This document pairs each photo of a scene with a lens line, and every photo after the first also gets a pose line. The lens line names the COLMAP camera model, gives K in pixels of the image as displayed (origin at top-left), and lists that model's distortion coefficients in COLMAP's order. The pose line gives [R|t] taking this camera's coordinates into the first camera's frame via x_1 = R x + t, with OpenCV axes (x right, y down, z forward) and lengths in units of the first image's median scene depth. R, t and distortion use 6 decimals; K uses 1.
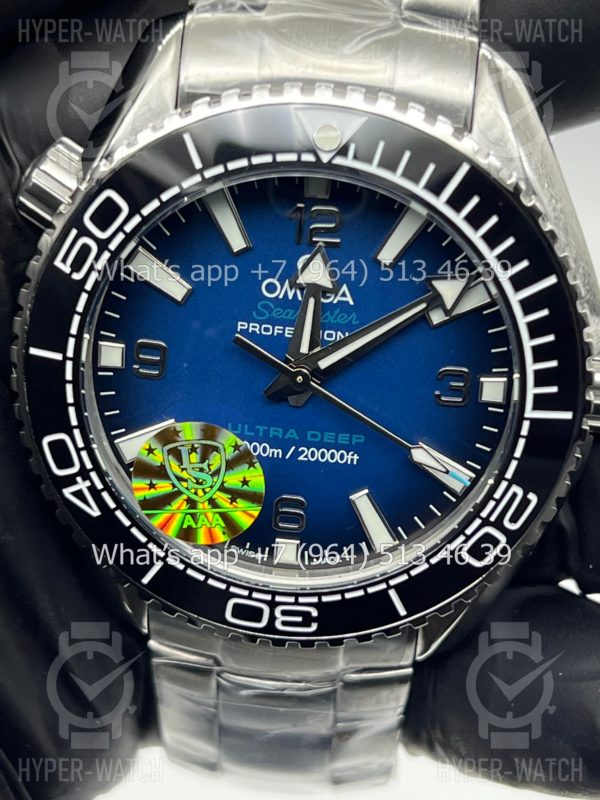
lens RADIAL K [[1916.0, 0, 304.7], [0, 1916.0, 402.0], [0, 0, 1]] dist [0.262406, 0.000000]
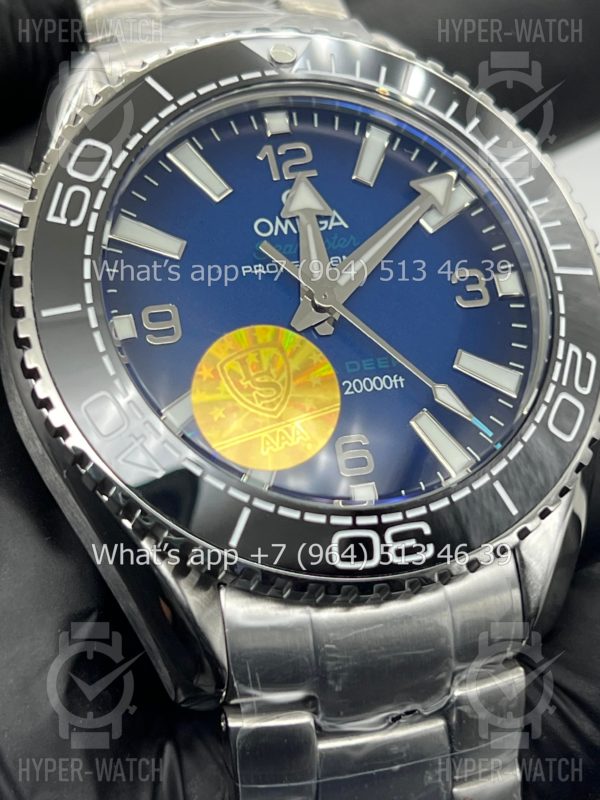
lens RADIAL K [[1916.0, 0, 294.3], [0, 1916.0, 399.7], [0, 0, 1]] dist [0.262406, 0.000000]
pose [[0.911995, -0.170706, 0.372995, -0.373241], [0.361792, 0.763270, -0.535281, 0.521165], [-0.193321, 0.623120, 0.757858, 0.319646]]
